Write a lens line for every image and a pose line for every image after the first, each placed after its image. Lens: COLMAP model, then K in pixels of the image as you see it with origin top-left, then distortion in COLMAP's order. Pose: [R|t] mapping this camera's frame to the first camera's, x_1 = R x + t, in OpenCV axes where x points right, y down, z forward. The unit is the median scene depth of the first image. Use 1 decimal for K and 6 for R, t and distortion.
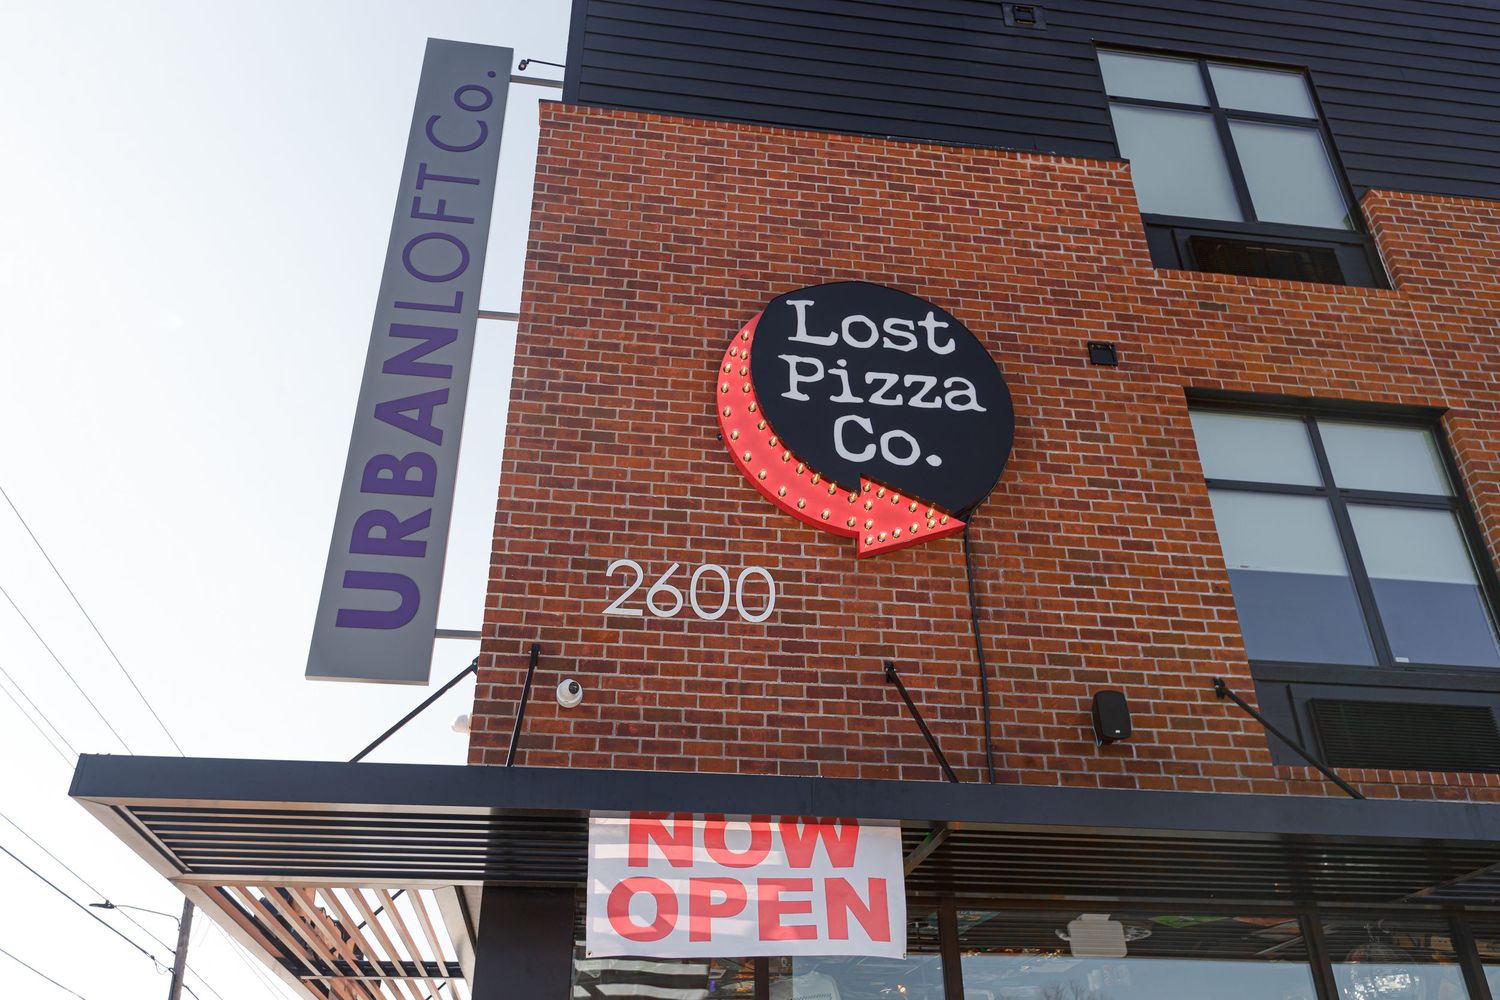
lens RADIAL K [[1197.2, 0, 750.0], [0, 1197.2, 500.0], [0, 0, 1]] dist [0.010417, 0.000947]
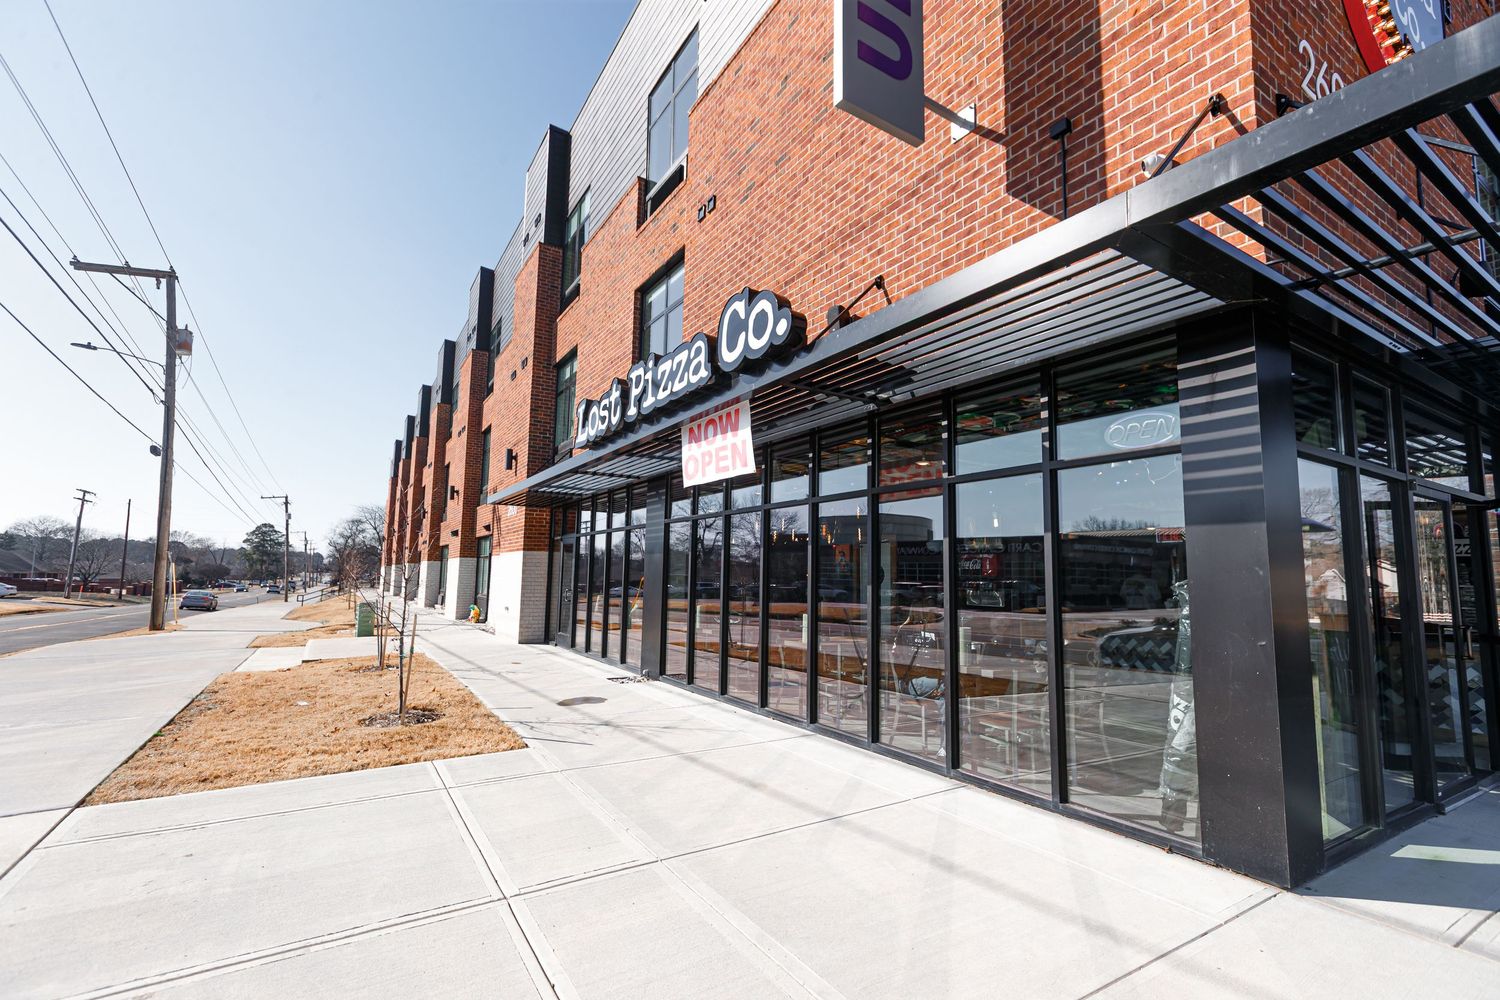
lens RADIAL K [[672.4, 0, 748.1], [0, 672.4, 504.5], [0, 0, 1]] dist [-0.000400, -0.000033]
pose [[0.913563, 0.069065, 0.400790, -0.705808], [-0.229983, 0.900507, 0.369046, 0.287967], [-0.335426, -0.429322, 0.838554, 0.439152]]
